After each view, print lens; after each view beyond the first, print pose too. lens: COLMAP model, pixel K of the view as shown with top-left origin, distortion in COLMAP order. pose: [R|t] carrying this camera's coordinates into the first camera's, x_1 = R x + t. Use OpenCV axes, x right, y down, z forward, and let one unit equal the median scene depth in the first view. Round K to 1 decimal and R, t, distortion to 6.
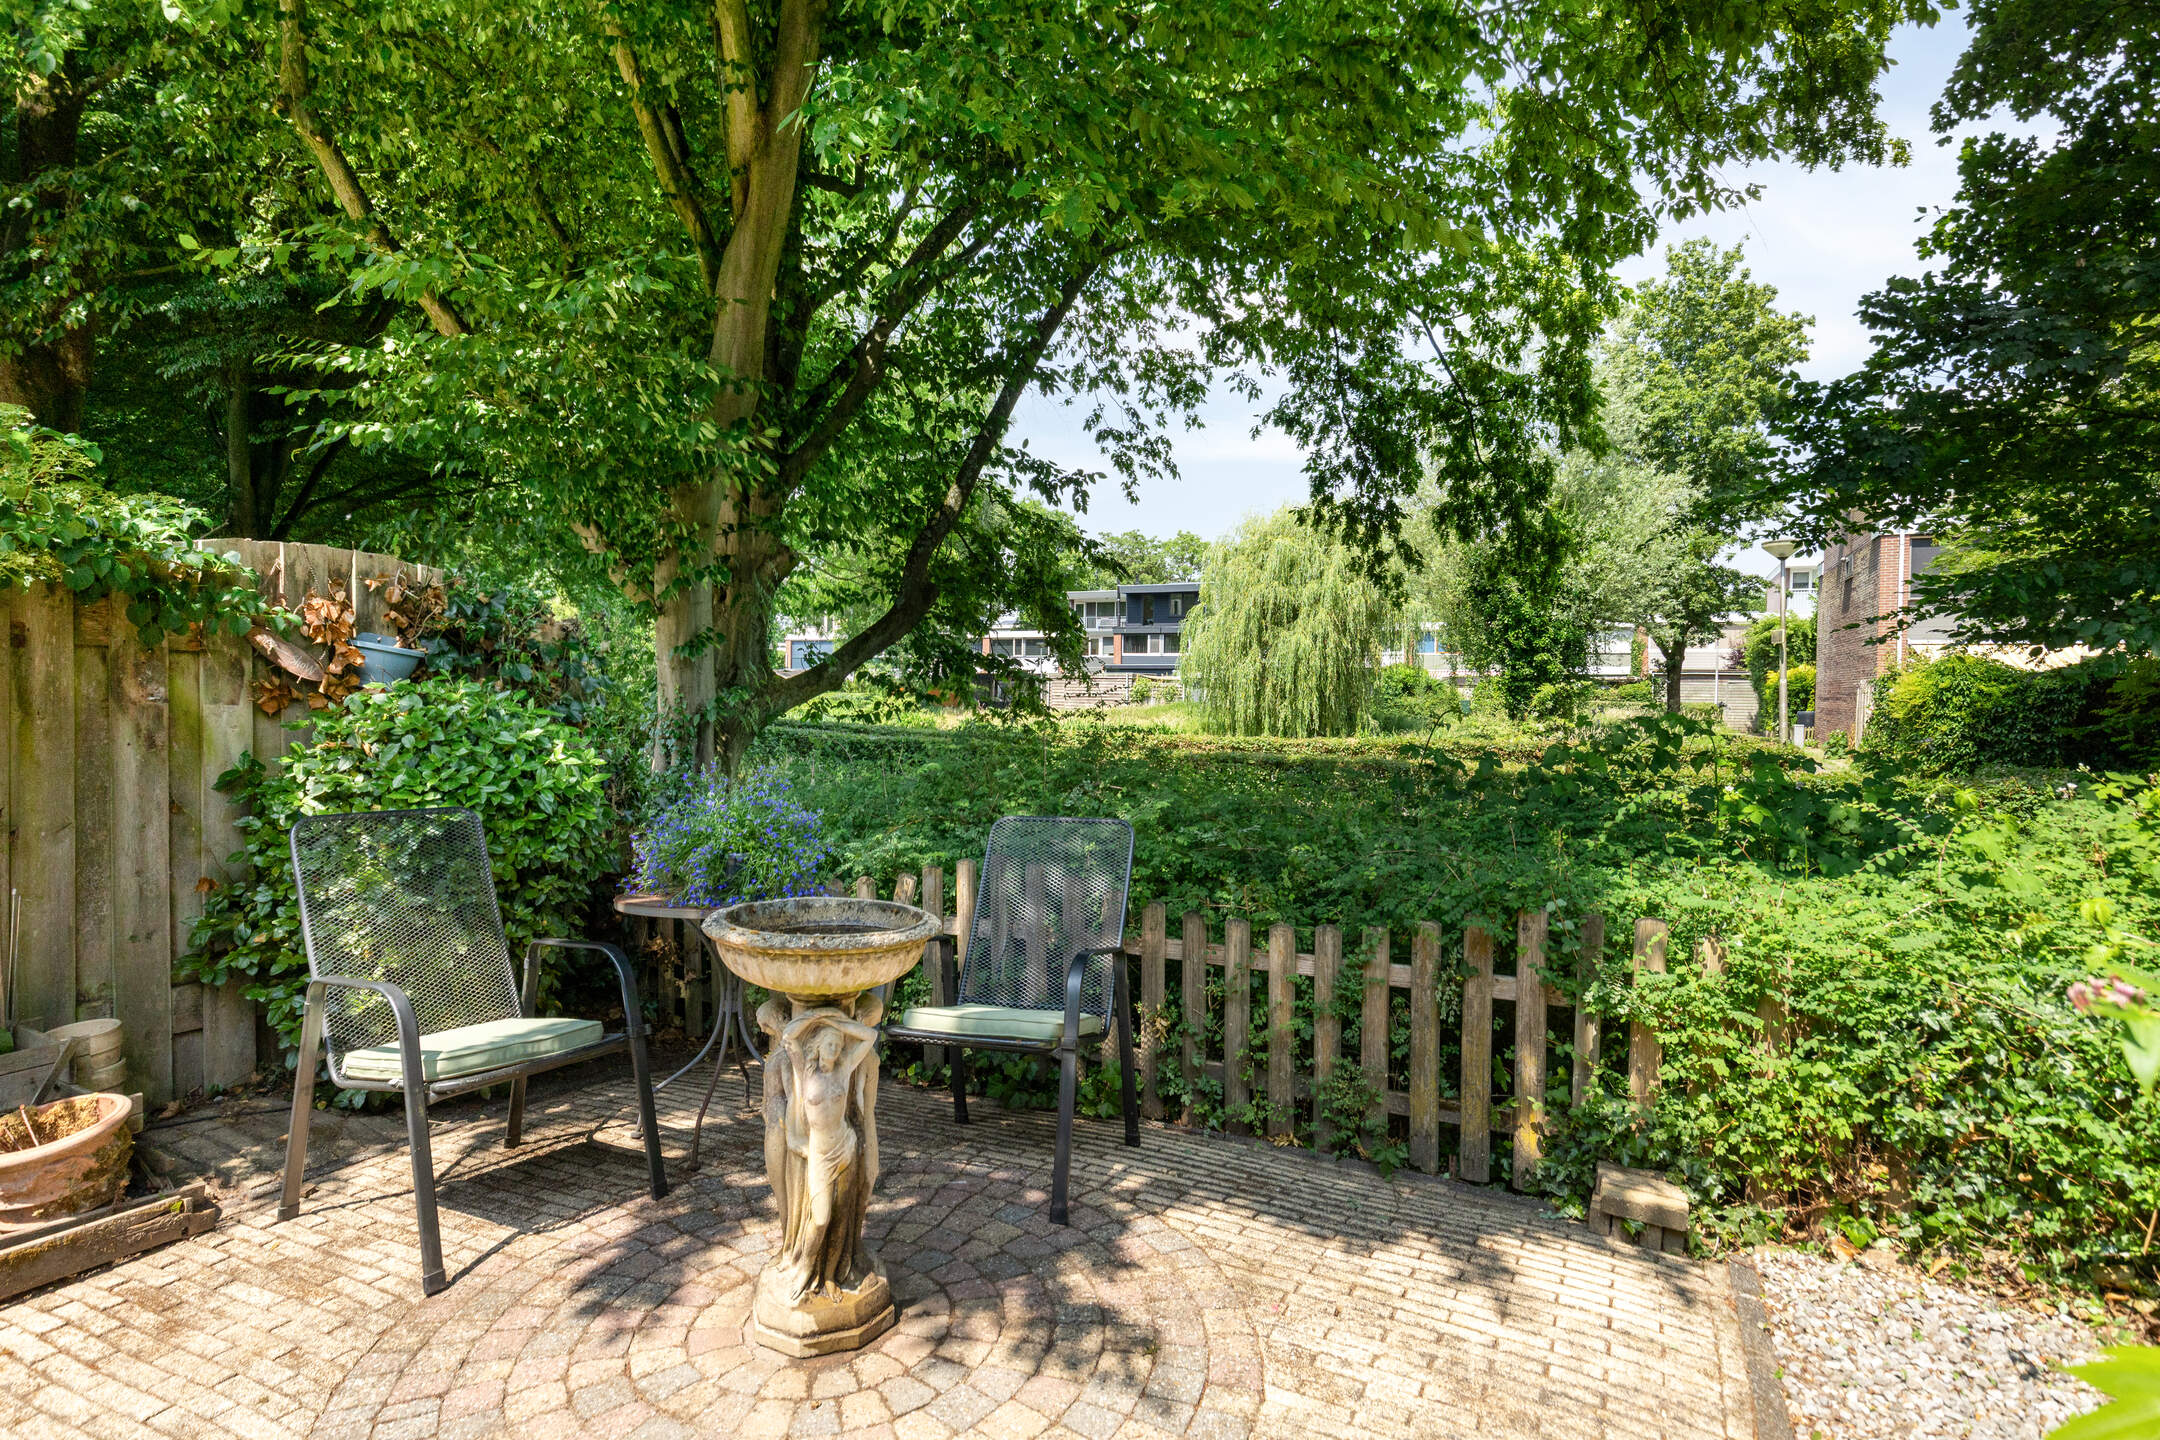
lens RADIAL K [[1236.7, 0, 1082.5], [0, 1236.7, 751.9], [0, 0, 1]] dist [-0.022040, 0.000060]
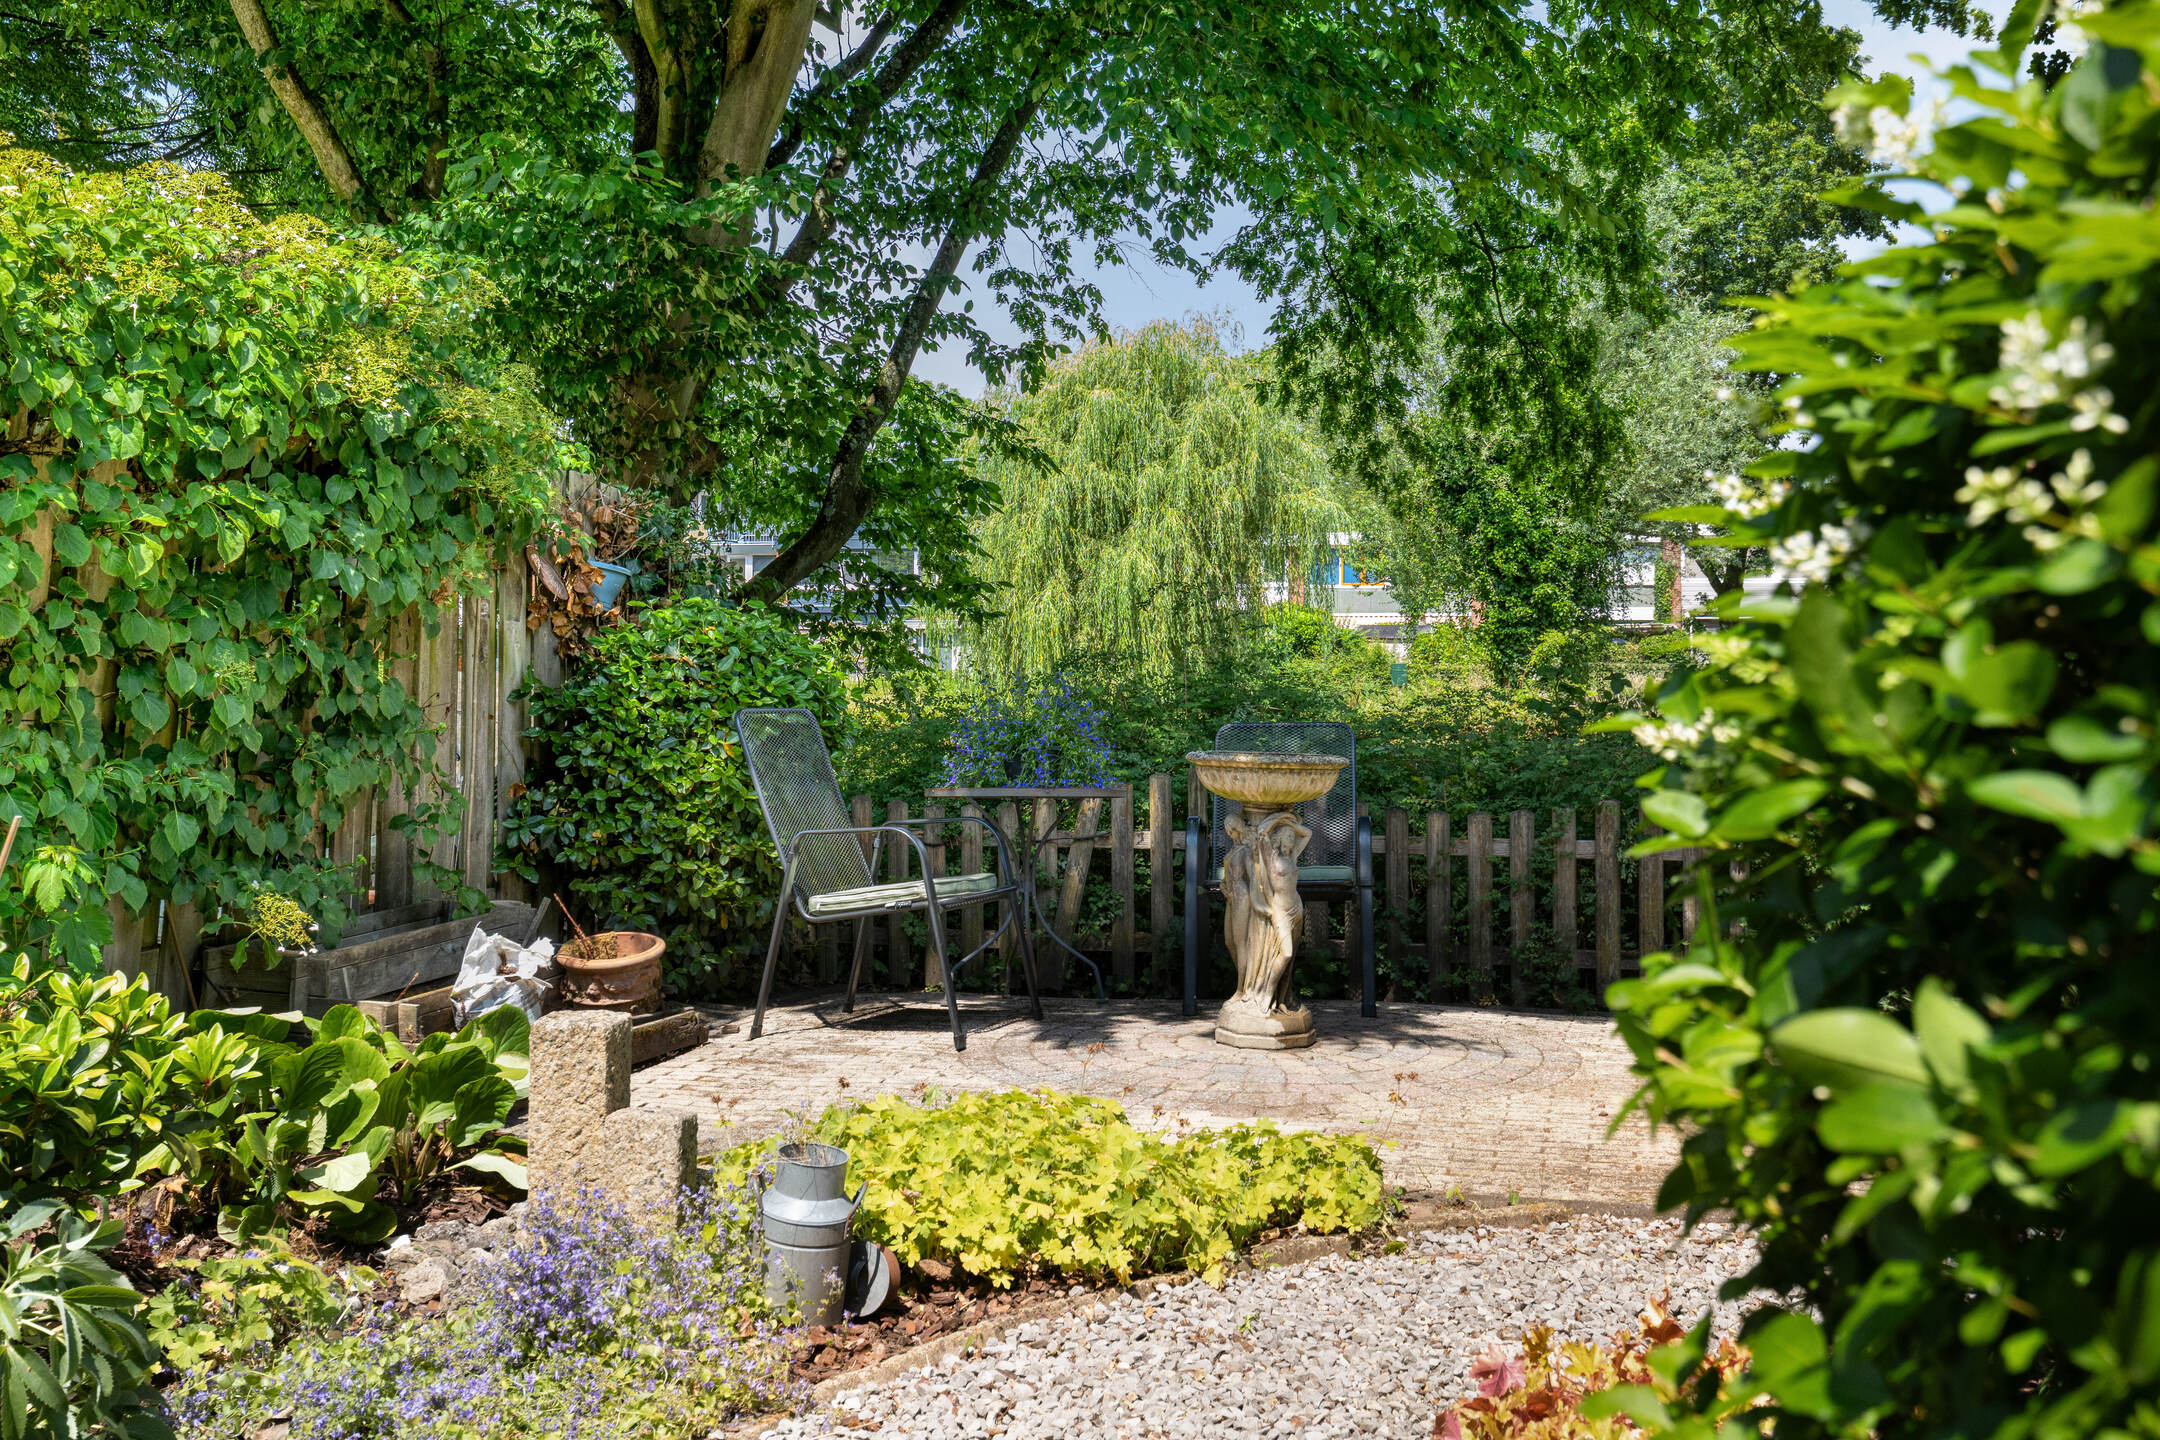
lens RADIAL K [[2155.5, 0, 1080.0], [0, 2155.5, 720.0], [0, 0, 1]] dist [-0.117593, 0.003455]
pose [[0.987947, -0.010211, 0.154457, -0.129484], [0.012885, 0.999784, -0.016321, 0.021187], [-0.154256, 0.018114, 0.987865, -0.228405]]
